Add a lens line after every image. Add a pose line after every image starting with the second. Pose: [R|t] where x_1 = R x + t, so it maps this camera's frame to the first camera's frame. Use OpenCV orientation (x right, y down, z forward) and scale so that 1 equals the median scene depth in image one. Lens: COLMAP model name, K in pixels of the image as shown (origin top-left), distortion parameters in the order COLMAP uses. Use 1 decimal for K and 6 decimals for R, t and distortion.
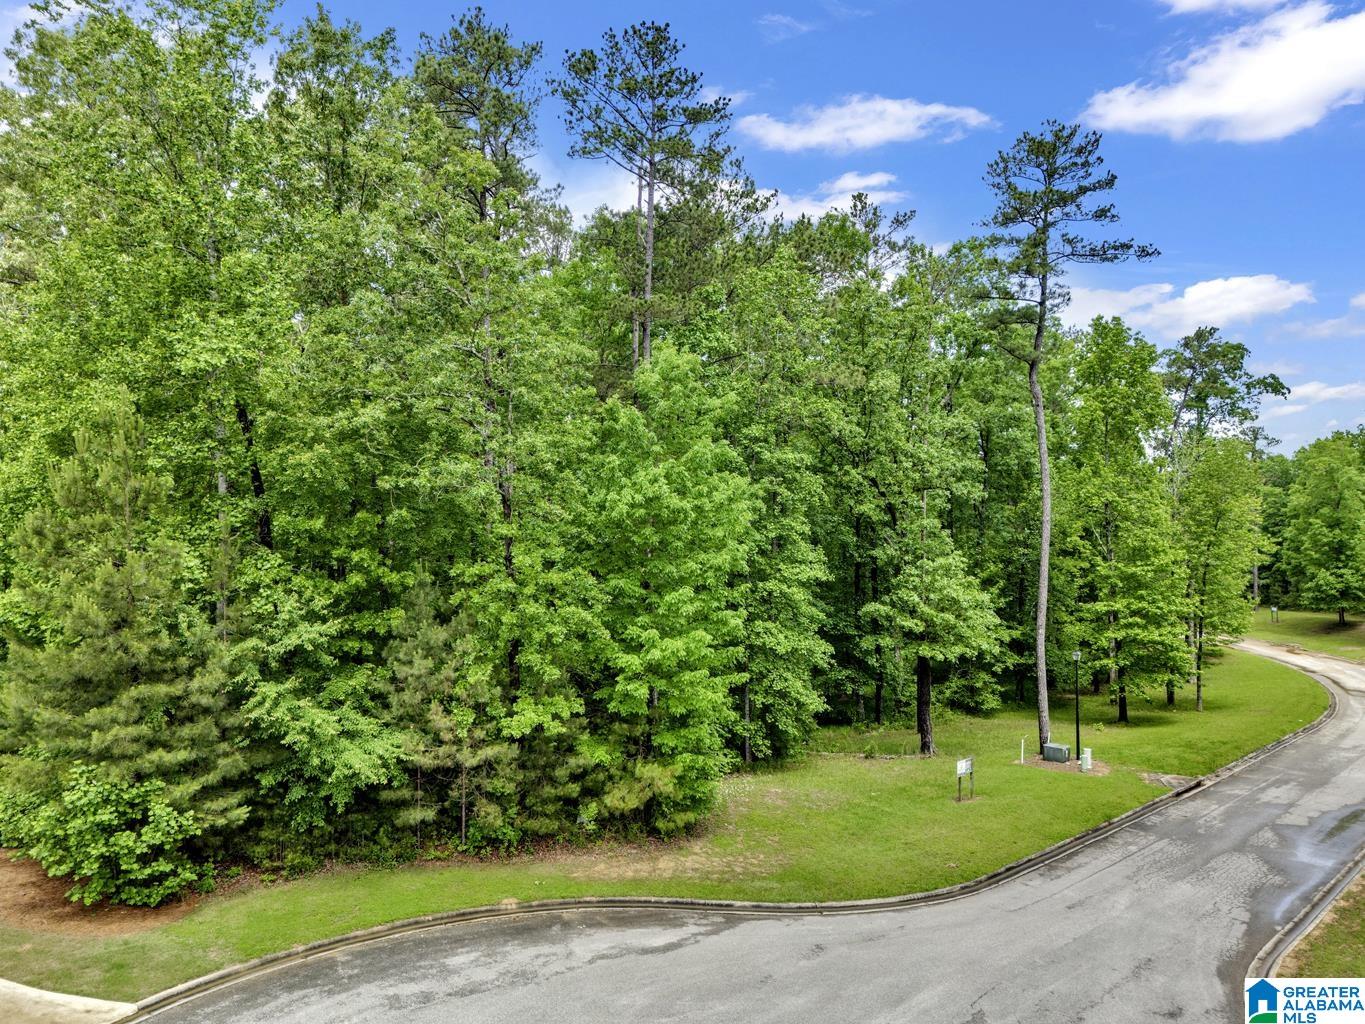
lens RADIAL K [[961.8, 0, 682.5], [0, 961.8, 512.0], [0, 0, 1]] dist [0.043365, 0.003363]
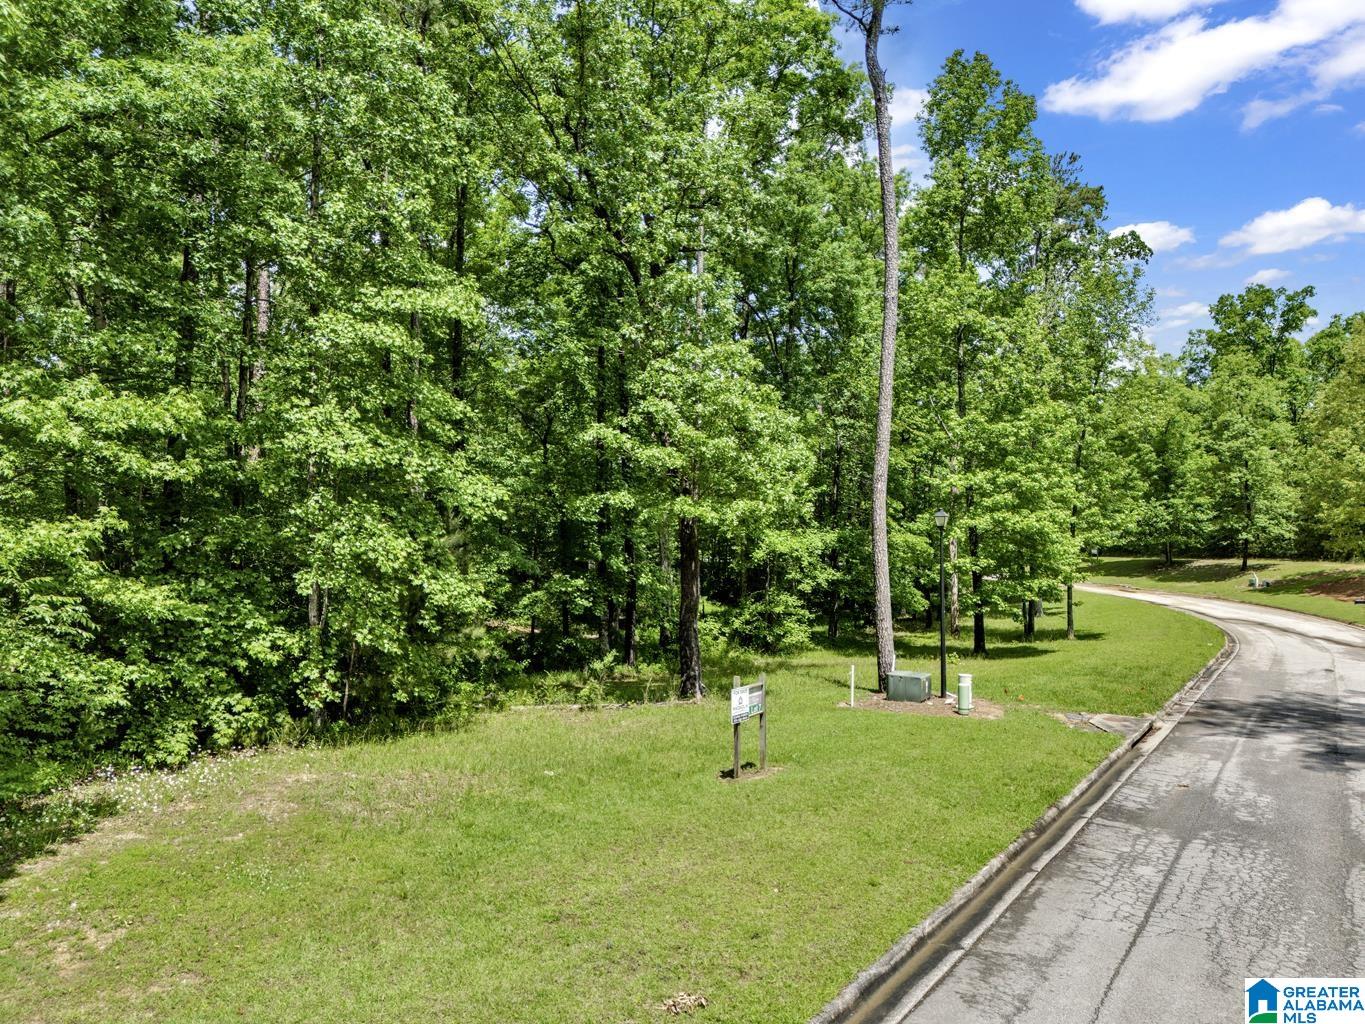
lens RADIAL K [[1005.9, 0, 681.5], [0, 1005.9, 506.6], [0, 0, 1]] dist [0.087070, -0.081744]
pose [[0.980109, 0.004626, 0.198407, 0.113854], [-0.007188, 0.999900, 0.012197, 0.113371], [-0.198331, -0.013381, 0.980044, 0.371719]]
